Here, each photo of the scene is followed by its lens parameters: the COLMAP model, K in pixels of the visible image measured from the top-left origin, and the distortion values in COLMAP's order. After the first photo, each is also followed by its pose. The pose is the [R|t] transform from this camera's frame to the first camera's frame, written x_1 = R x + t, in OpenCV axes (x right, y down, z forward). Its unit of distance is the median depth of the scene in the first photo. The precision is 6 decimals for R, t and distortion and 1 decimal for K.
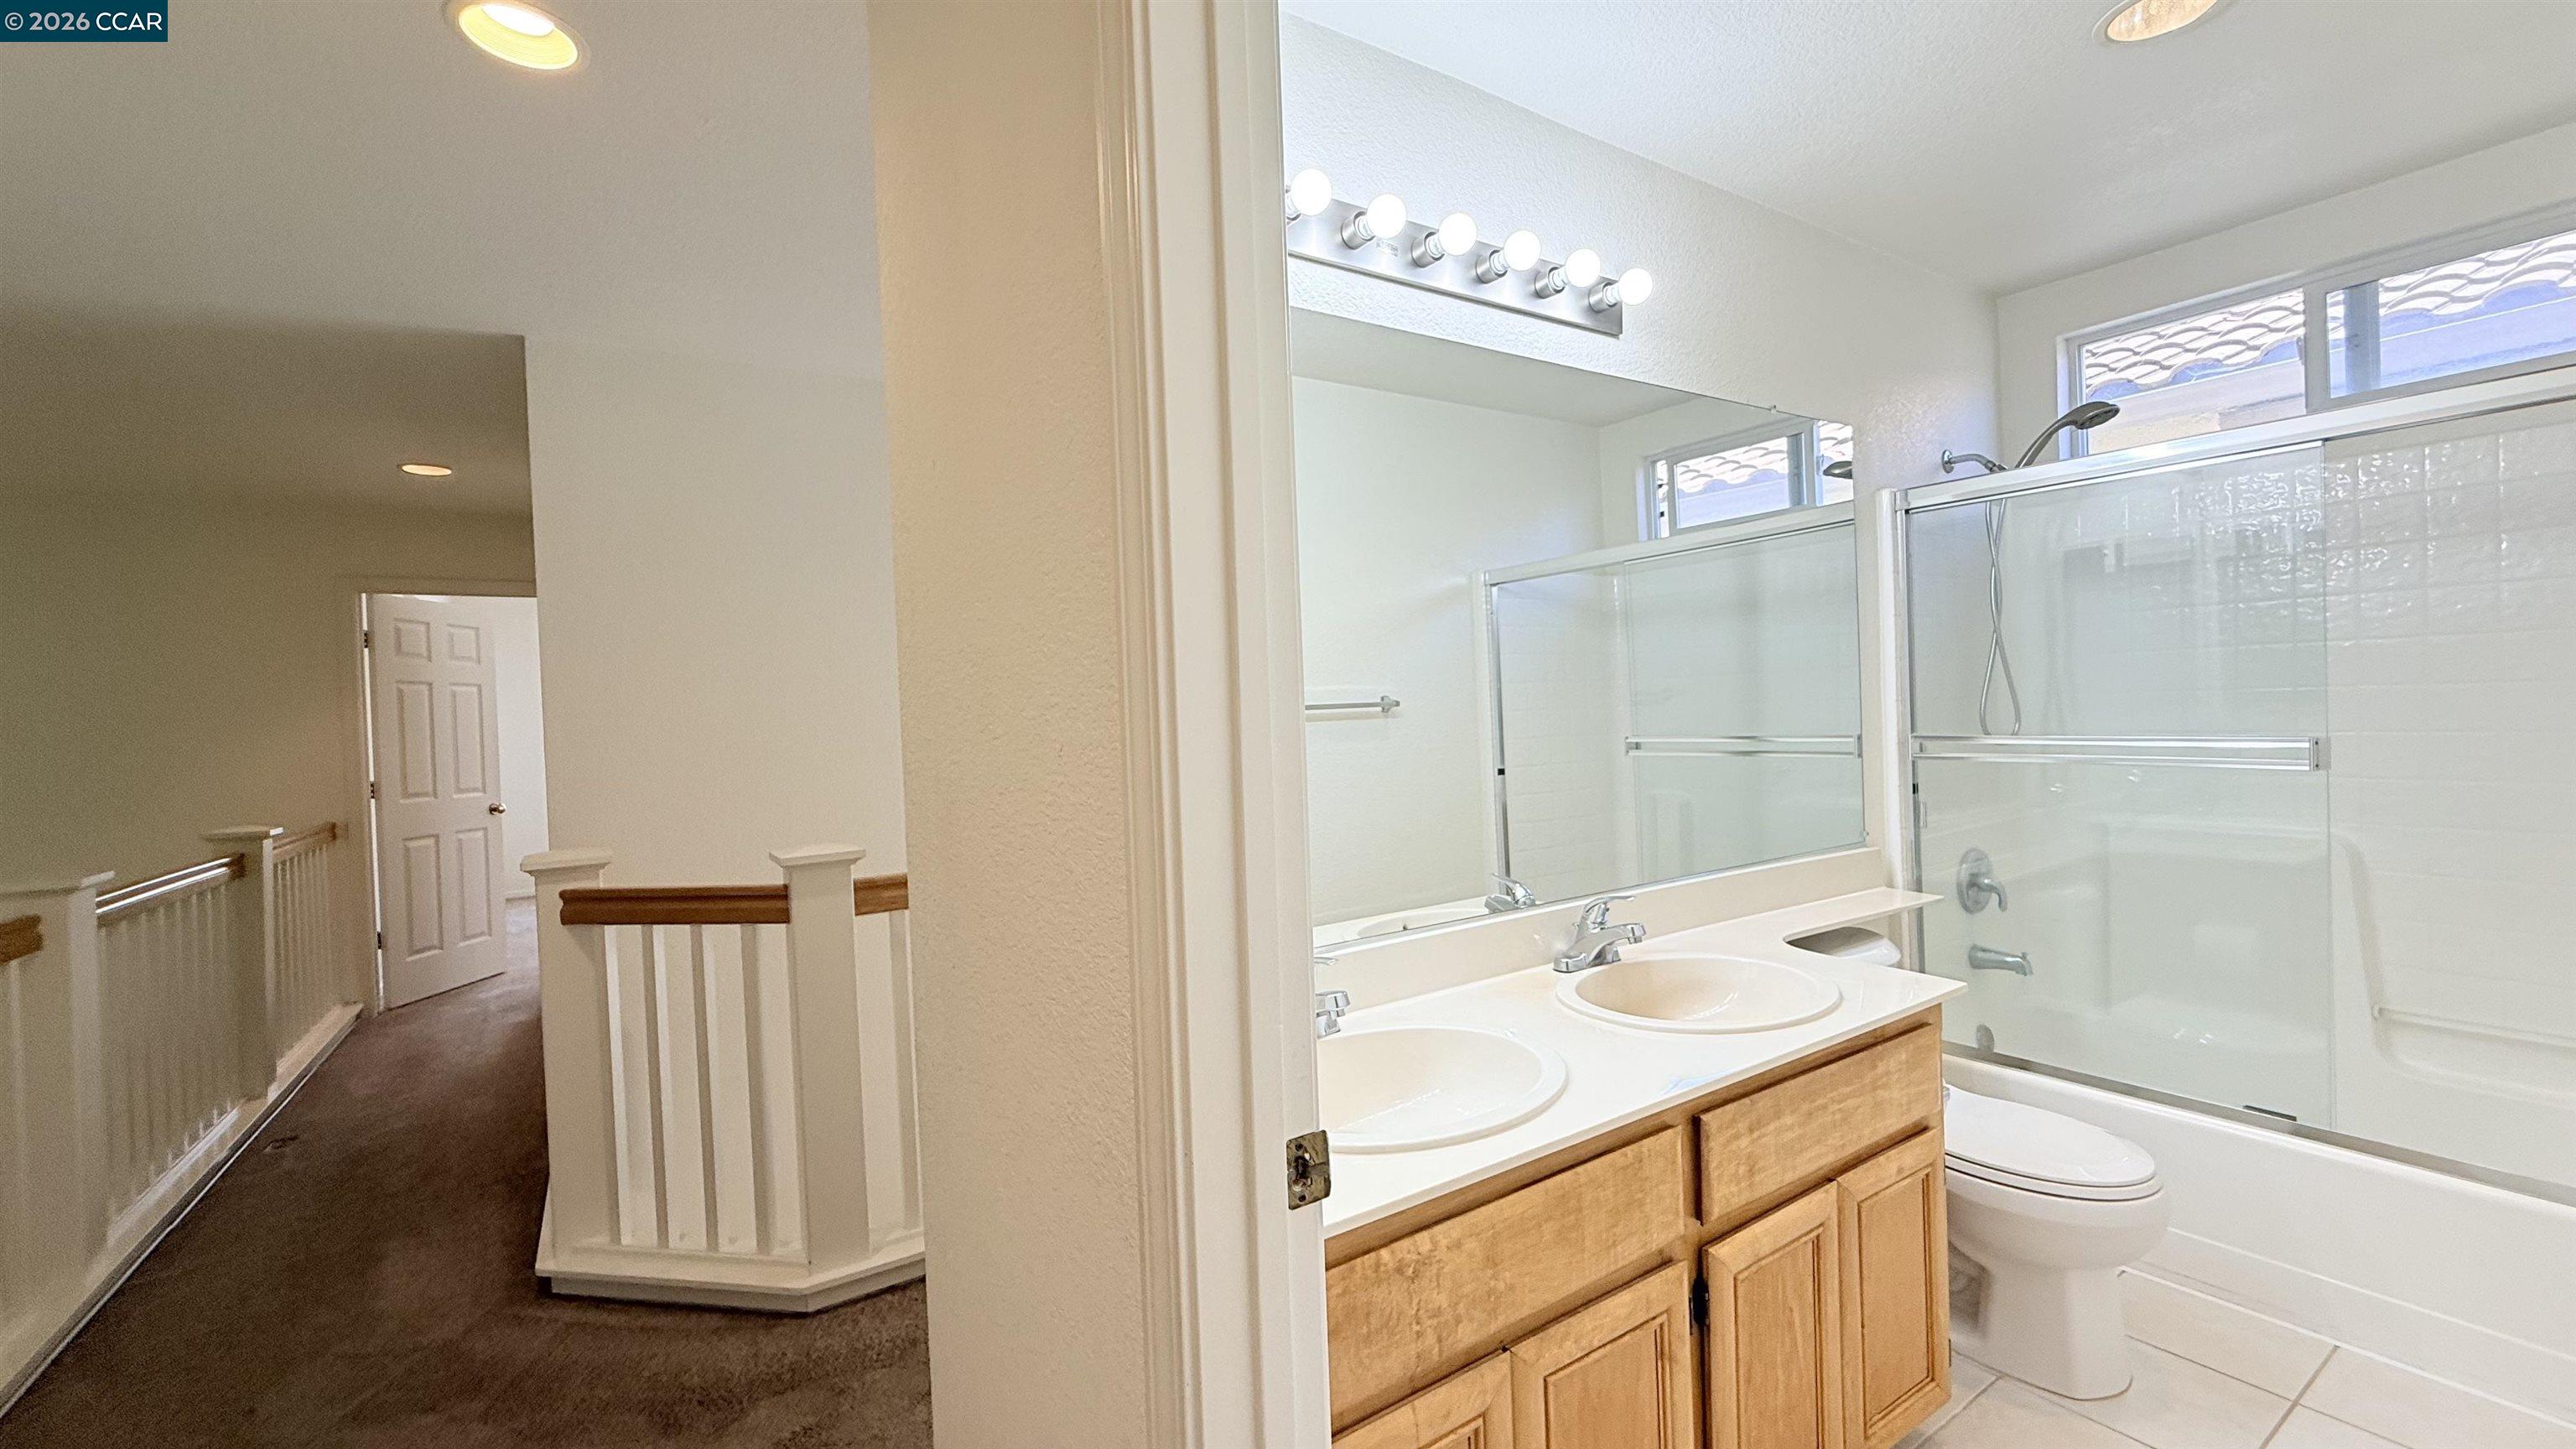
lens RADIAL K [[1019.2, 0, 1278.4], [0, 1019.2, 721.2], [0, 0, 1]] dist [0.001050, 0.000361]
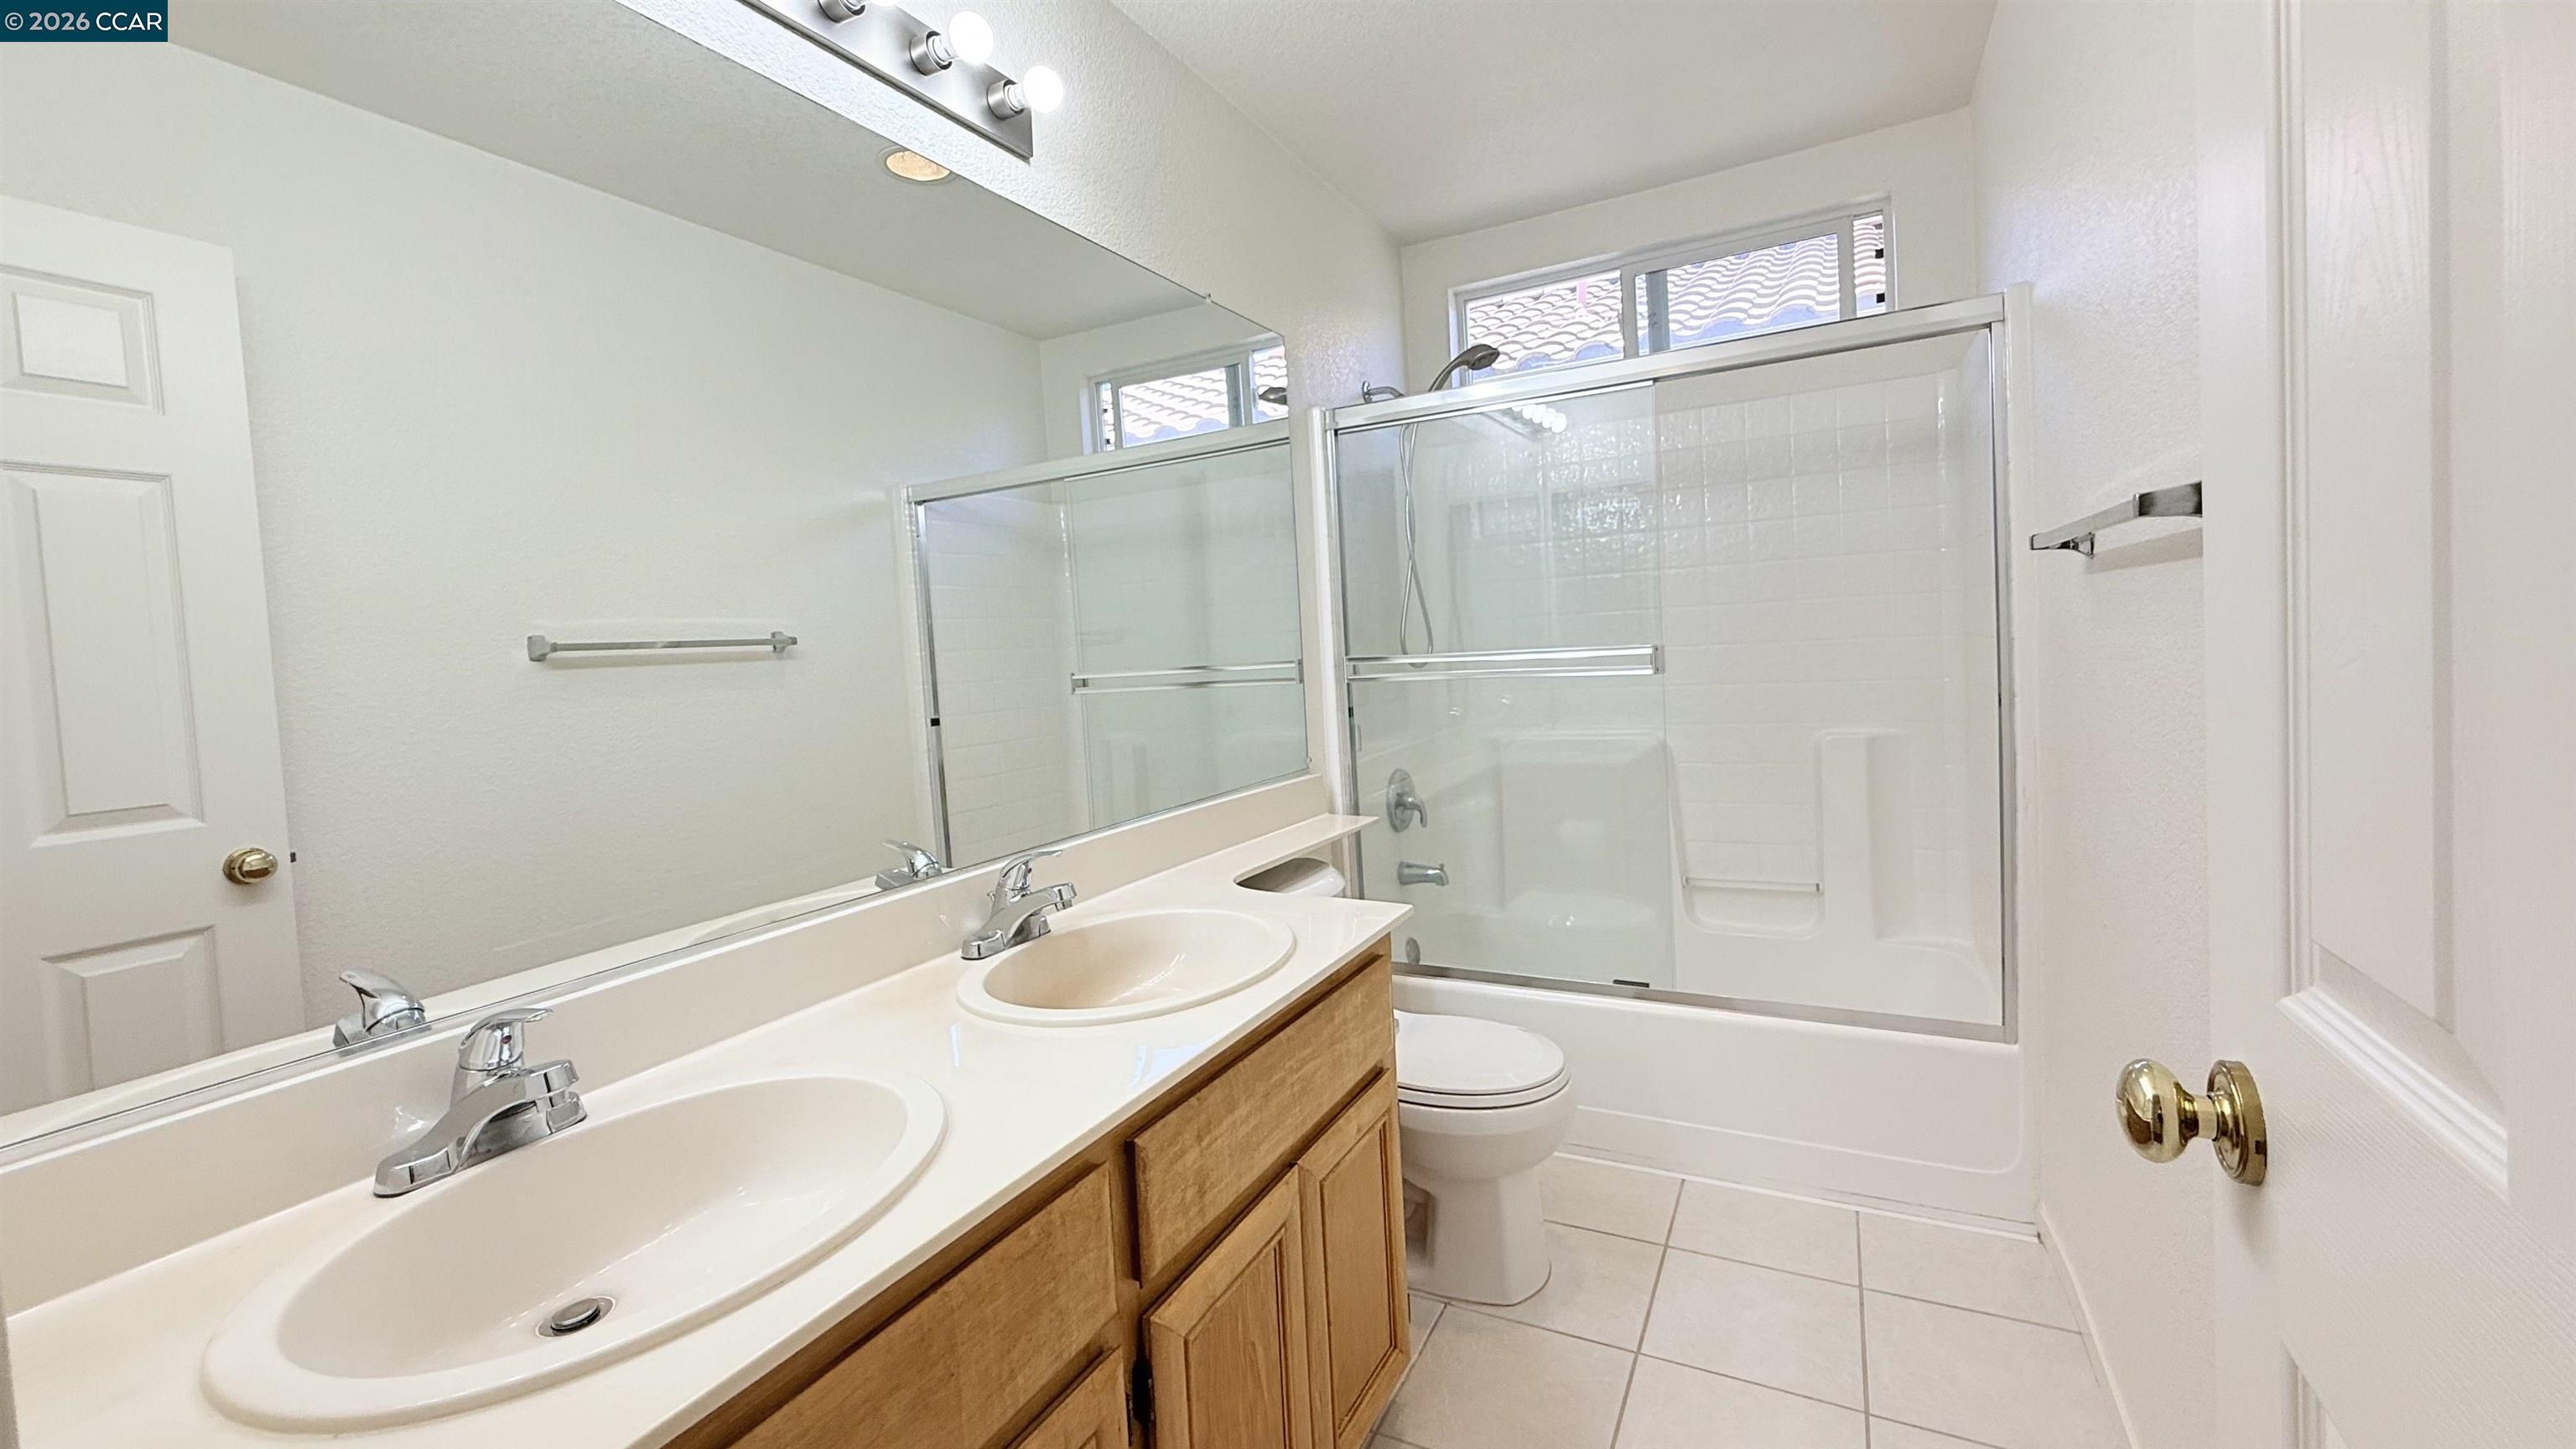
lens RADIAL K [[1019.2, 0, 1278.4], [0, 1019.2, 721.2], [0, 0, 1]] dist [0.001050, 0.000361]
pose [[0.875735, -0.044412, 0.480745, 0.113732], [0.028251, 0.998768, 0.040805, 0.042421], [-0.481965, -0.022153, 0.875911, 0.217651]]
